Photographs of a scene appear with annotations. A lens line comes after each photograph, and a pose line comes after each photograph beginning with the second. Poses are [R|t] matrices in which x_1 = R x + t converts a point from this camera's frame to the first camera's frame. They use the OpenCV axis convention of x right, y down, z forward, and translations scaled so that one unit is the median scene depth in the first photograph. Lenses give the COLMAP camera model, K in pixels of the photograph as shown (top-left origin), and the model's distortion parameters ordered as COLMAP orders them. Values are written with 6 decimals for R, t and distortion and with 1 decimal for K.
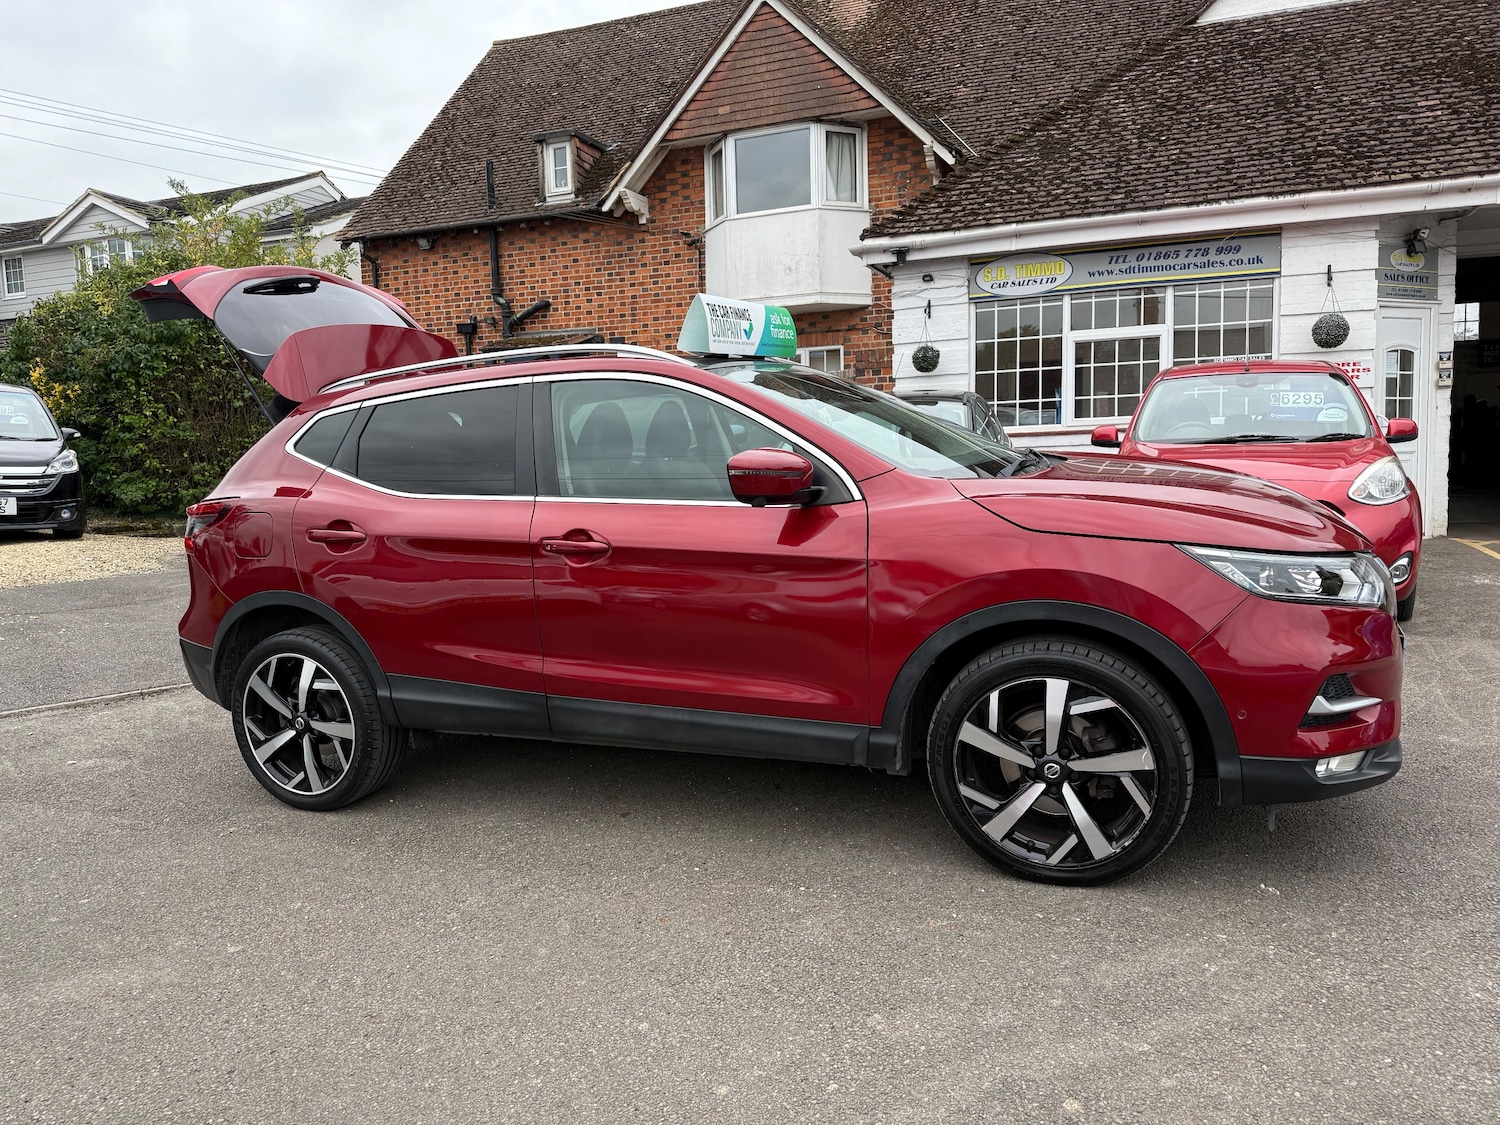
lens RADIAL K [[1026.0, 0, 753.8], [0, 1026.0, 597.6], [0, 0, 1]] dist [0.119257, -0.178950]
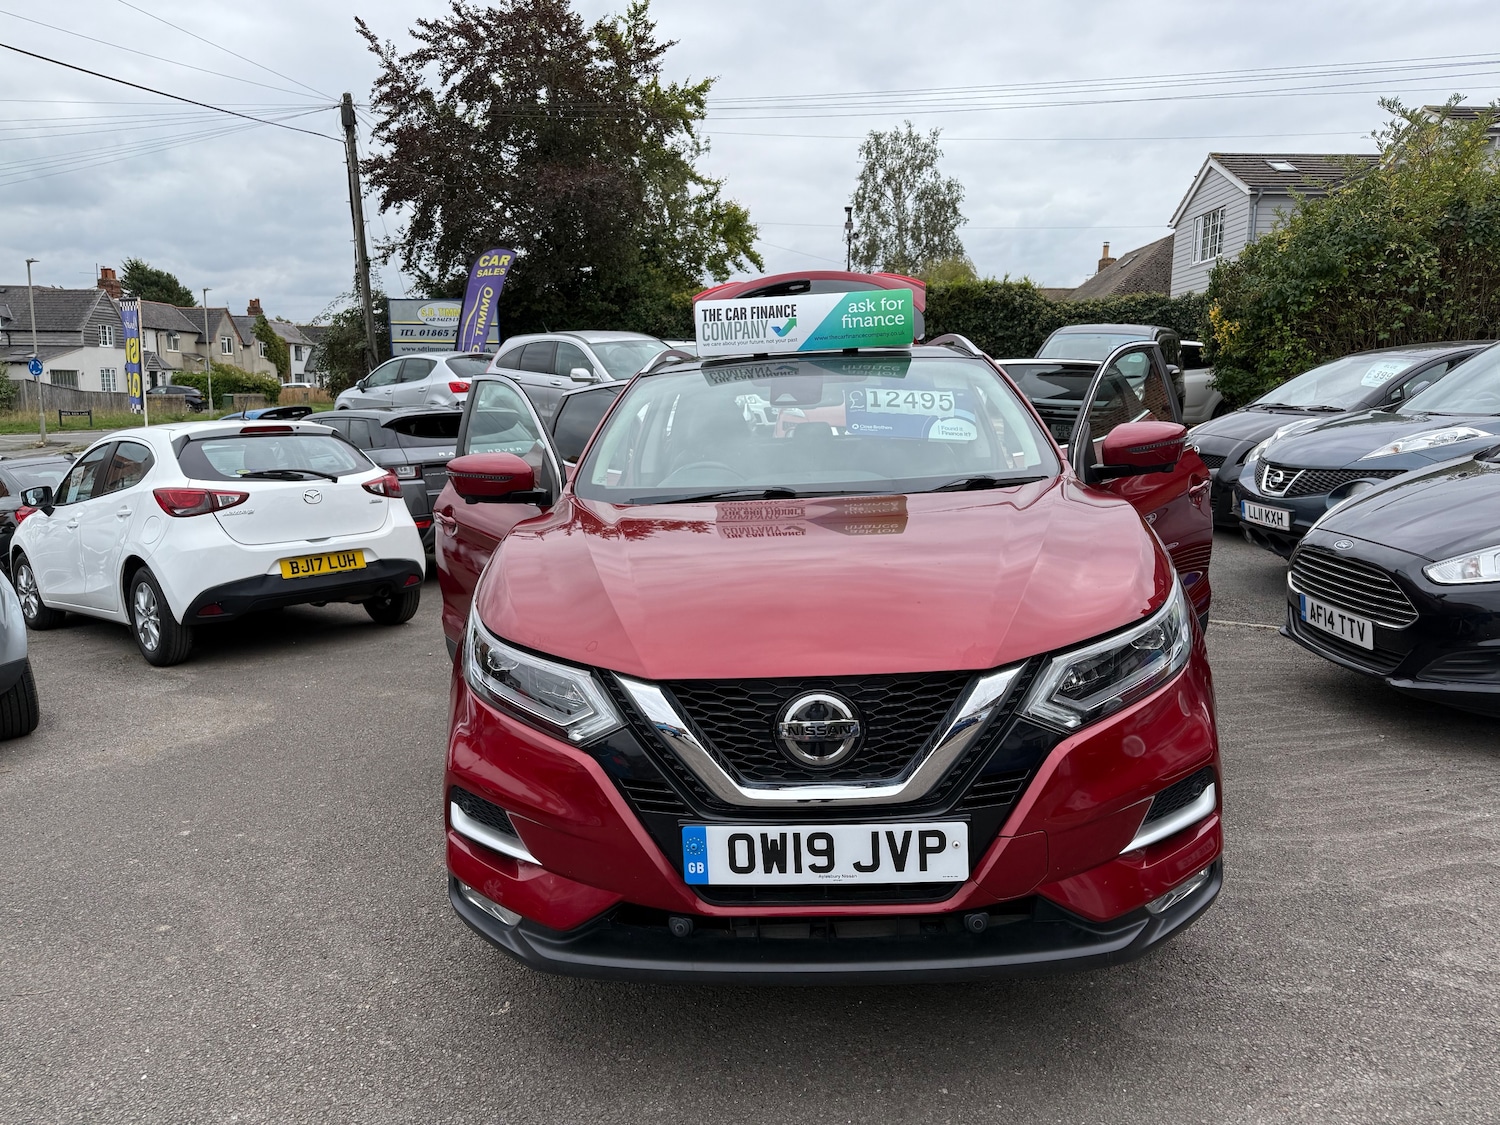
lens RADIAL K [[1041.8, 0, 752.9], [0, 1041.8, 594.9], [0, 0, 1]] dist [0.056040, -0.076362]
pose [[0.329220, 0.208655, -0.920911, 0.287083], [-0.135074, 0.975656, 0.172770, -0.054162], [0.934542, 0.067512, 0.349390, 0.188717]]
